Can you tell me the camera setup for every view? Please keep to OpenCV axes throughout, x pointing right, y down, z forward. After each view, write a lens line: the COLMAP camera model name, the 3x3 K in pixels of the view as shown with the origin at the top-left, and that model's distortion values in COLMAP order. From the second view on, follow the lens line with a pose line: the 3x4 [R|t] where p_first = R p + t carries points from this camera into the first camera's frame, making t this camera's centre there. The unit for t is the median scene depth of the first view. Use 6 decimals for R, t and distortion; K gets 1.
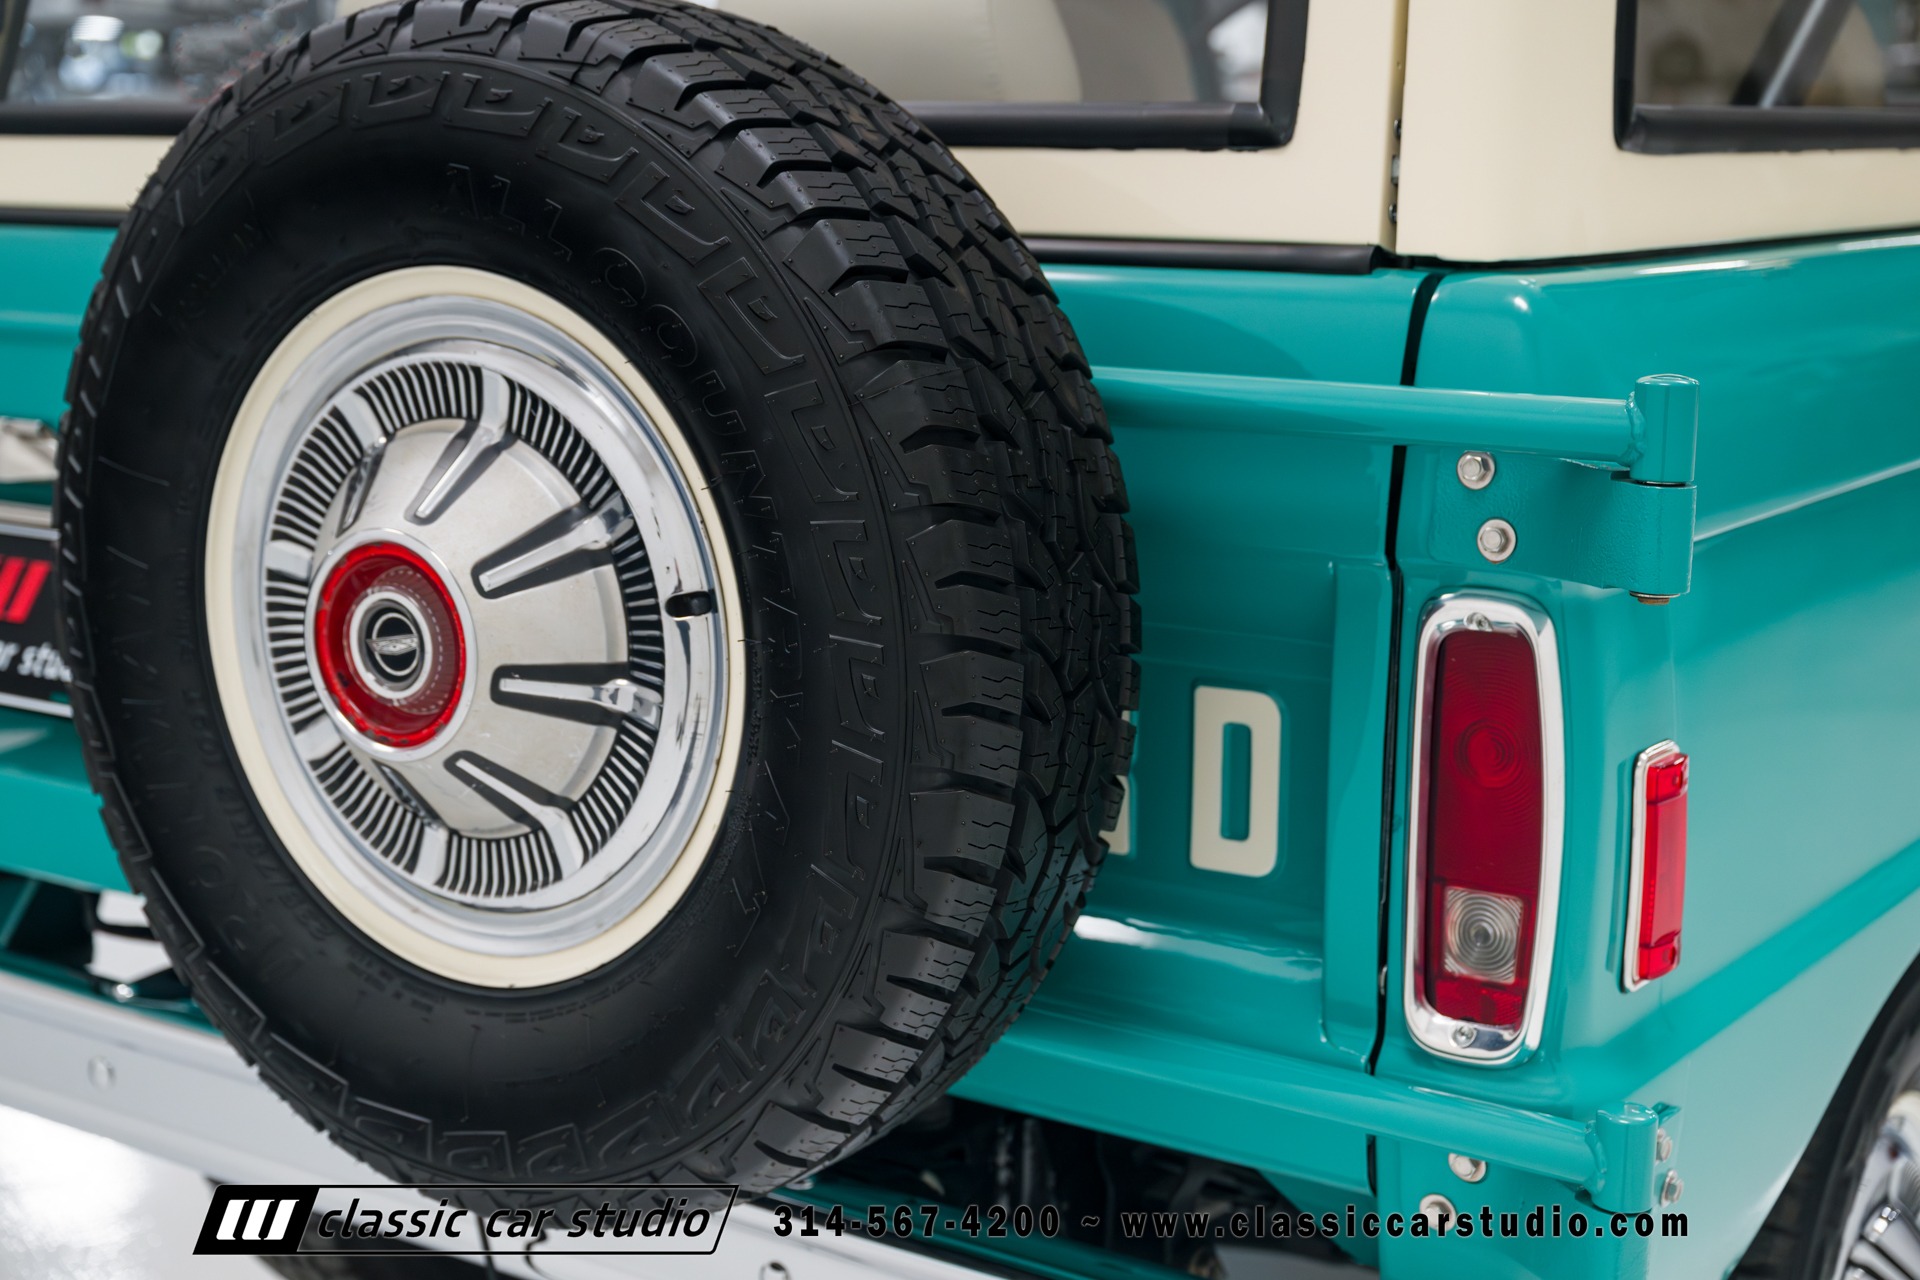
lens RADIAL K [[2785.0, 0, 960.0], [0, 2785.0, 640.0], [0, 0, 1]] dist [0.002418, -0.020620]
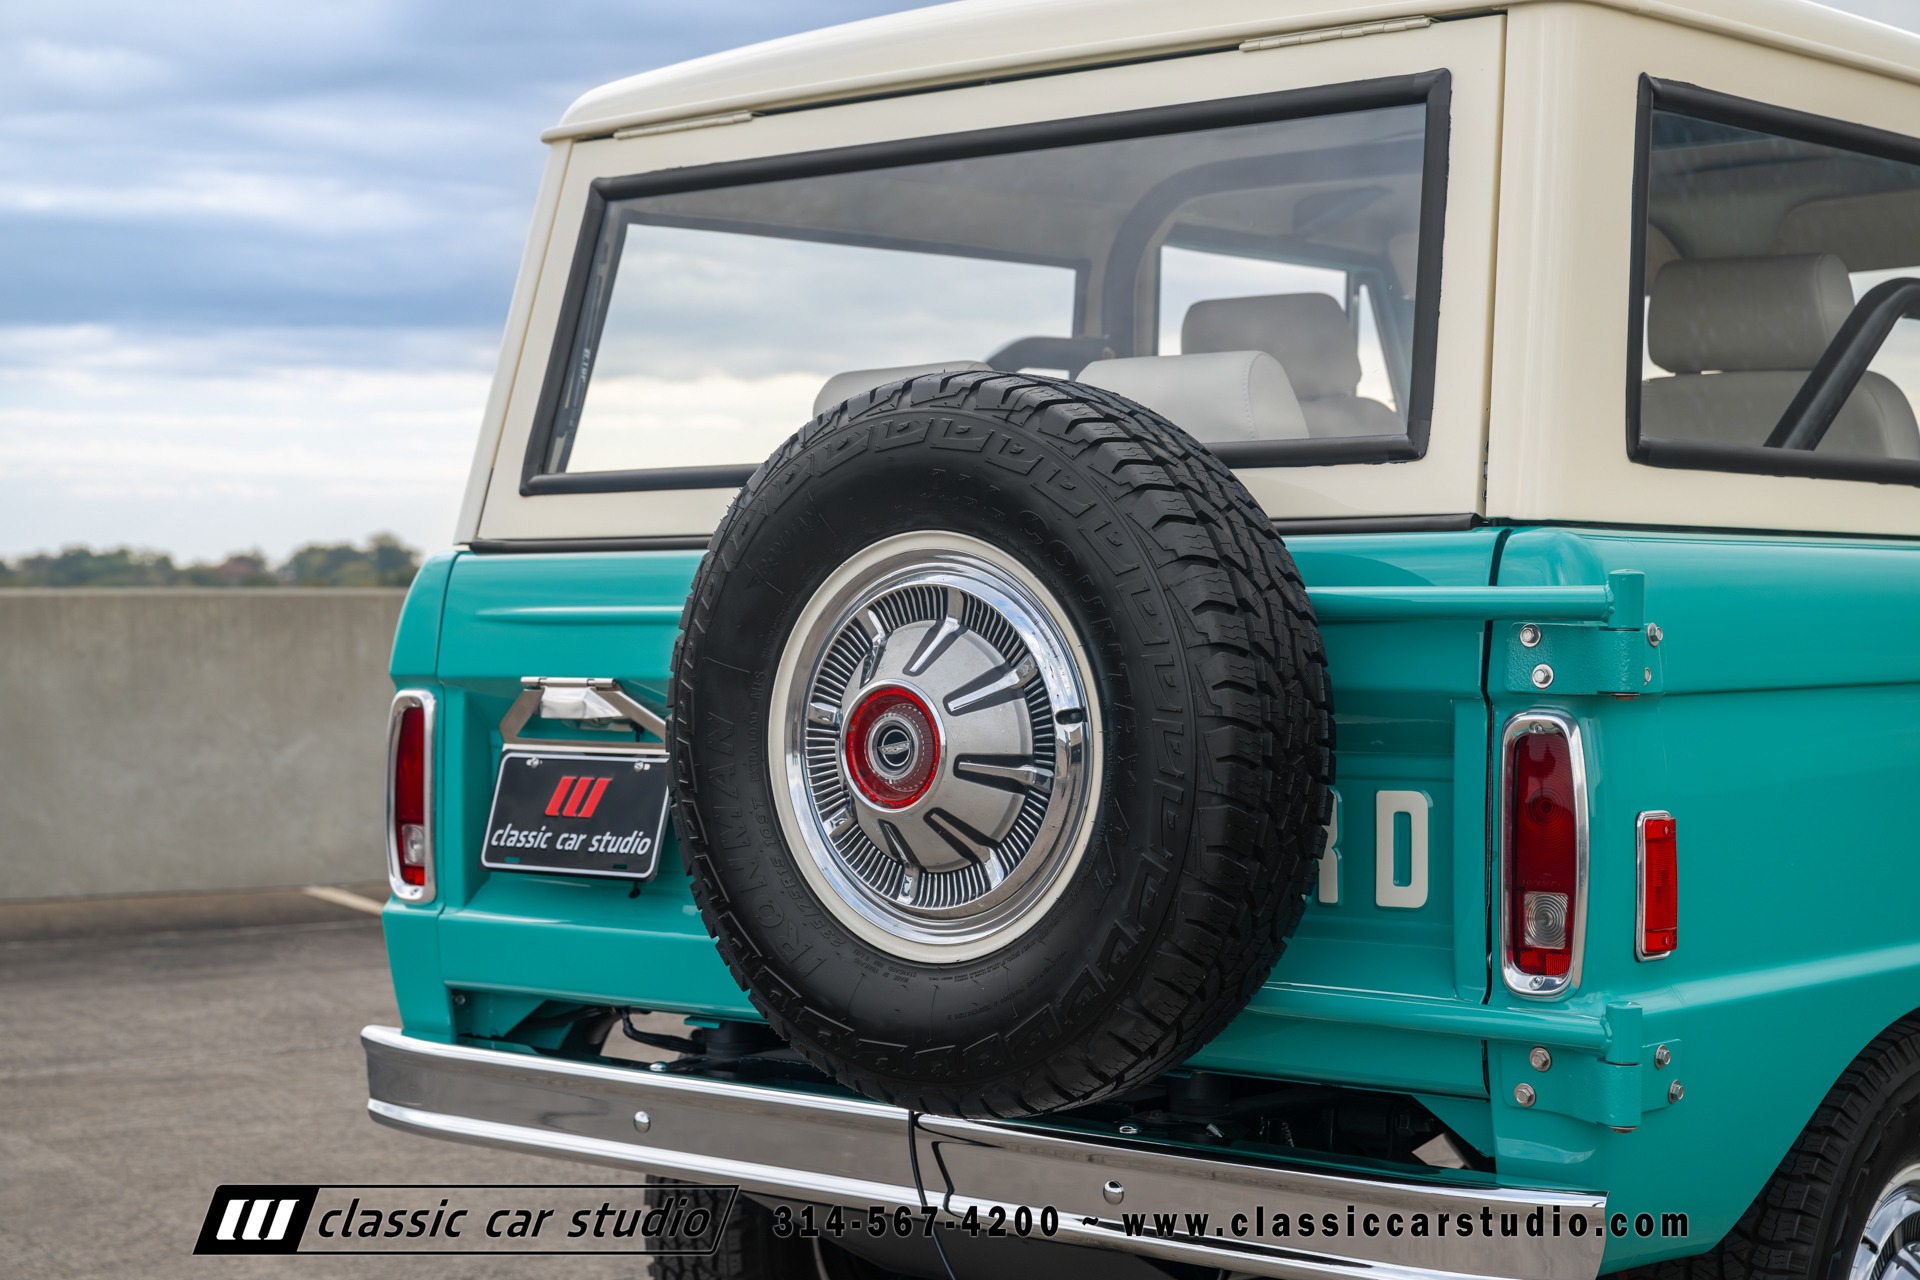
lens RADIAL K [[3214.7, 0, 960.0], [0, 3214.7, 640.0], [0, 0, 1]] dist [-0.057333, -0.036790]
pose [[0.995384, -0.007259, -0.095702, 0.024923], [-0.009621, 0.984566, -0.174747, 0.281186], [0.095493, 0.174861, 0.979951, -0.936898]]
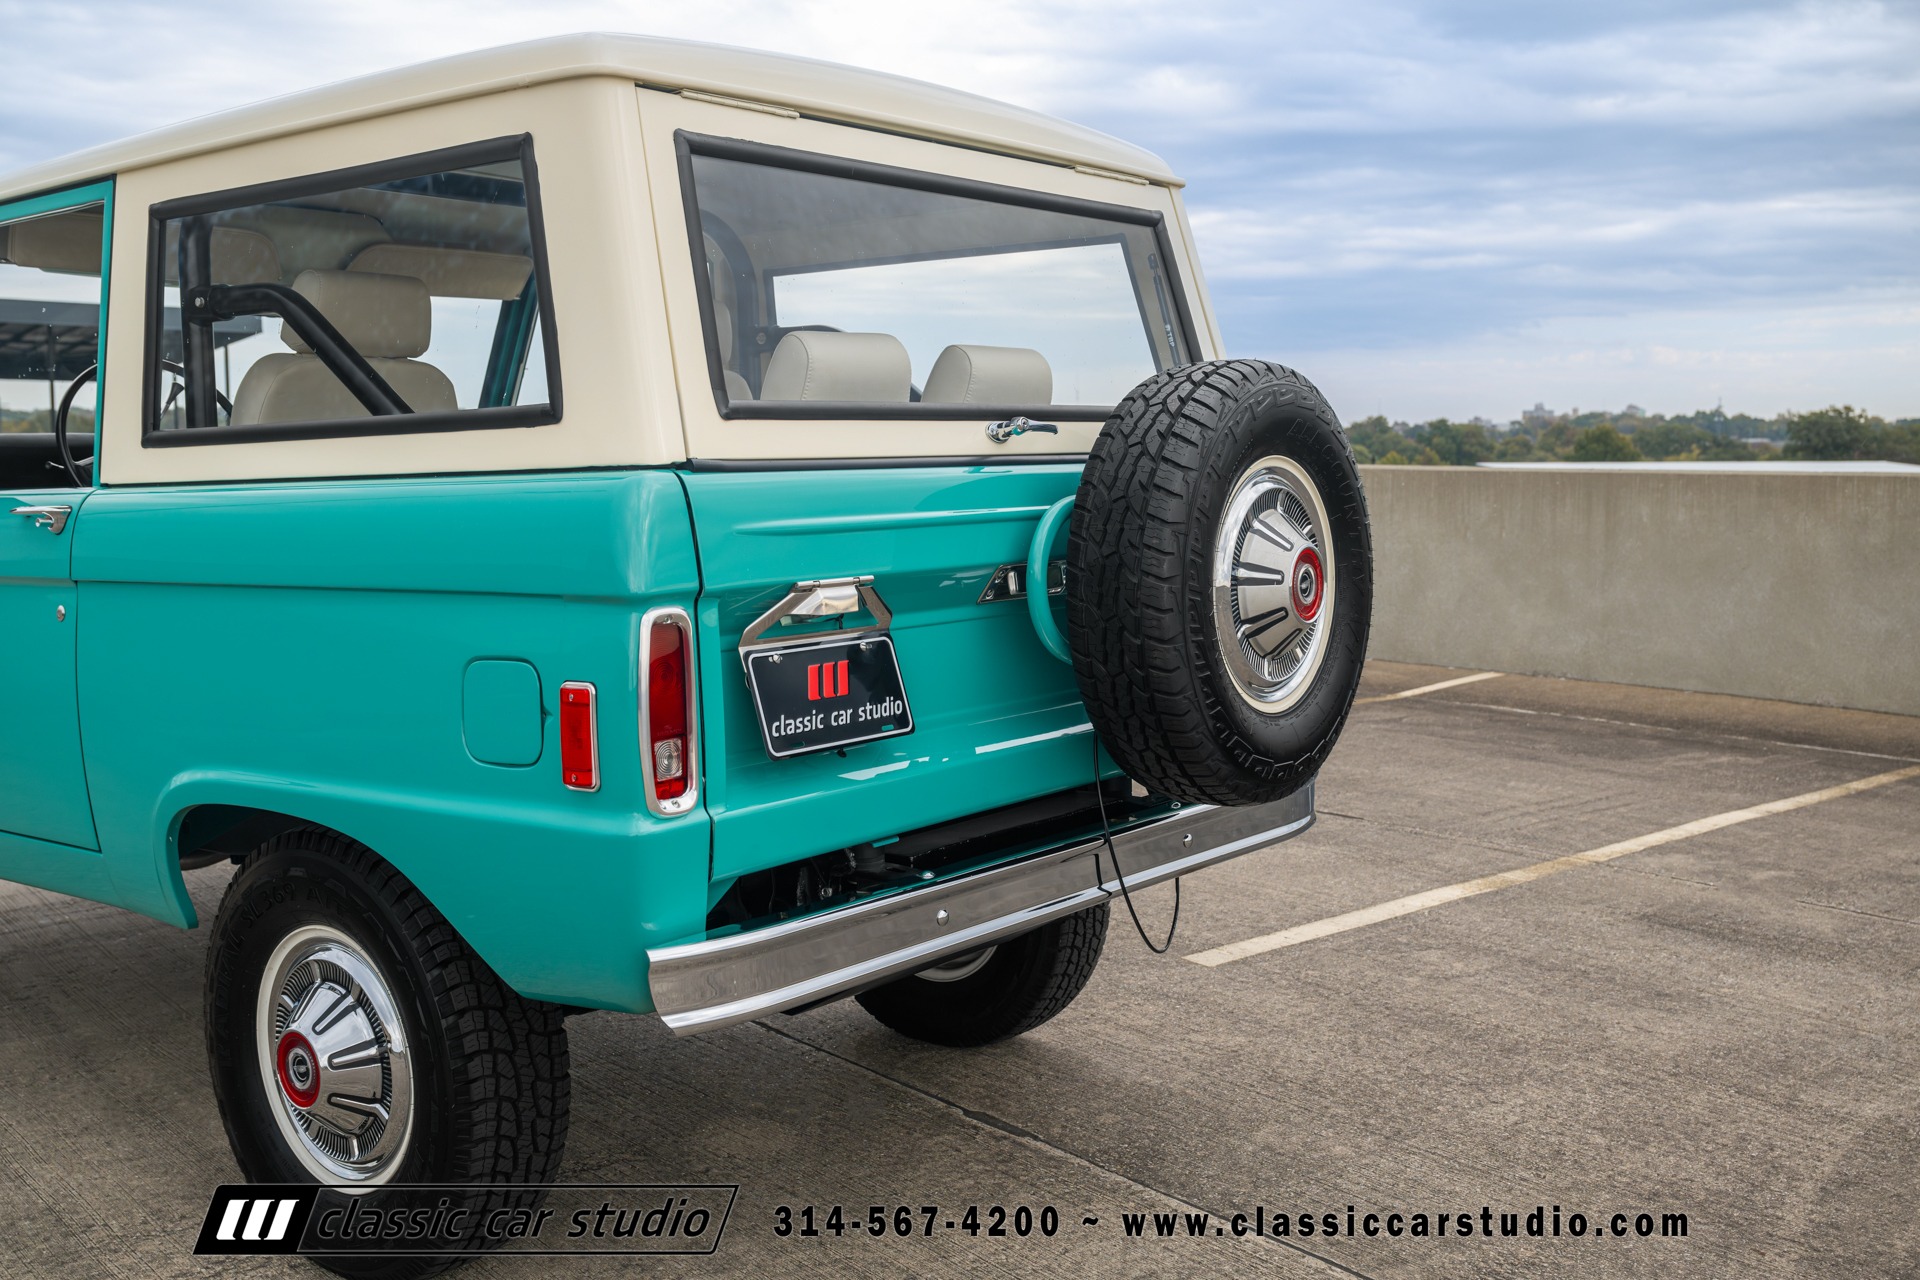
lens RADIAL K [[1895.5, 0, 960.0], [0, 1895.5, 640.0], [0, 0, 1]] dist [0.003894, 0.001260]
pose [[0.064736, -0.093184, 0.993542, -2.184621], [0.211227, 0.974350, 0.077621, -0.169911], [-0.975291, 0.204838, 0.082758, 1.201635]]
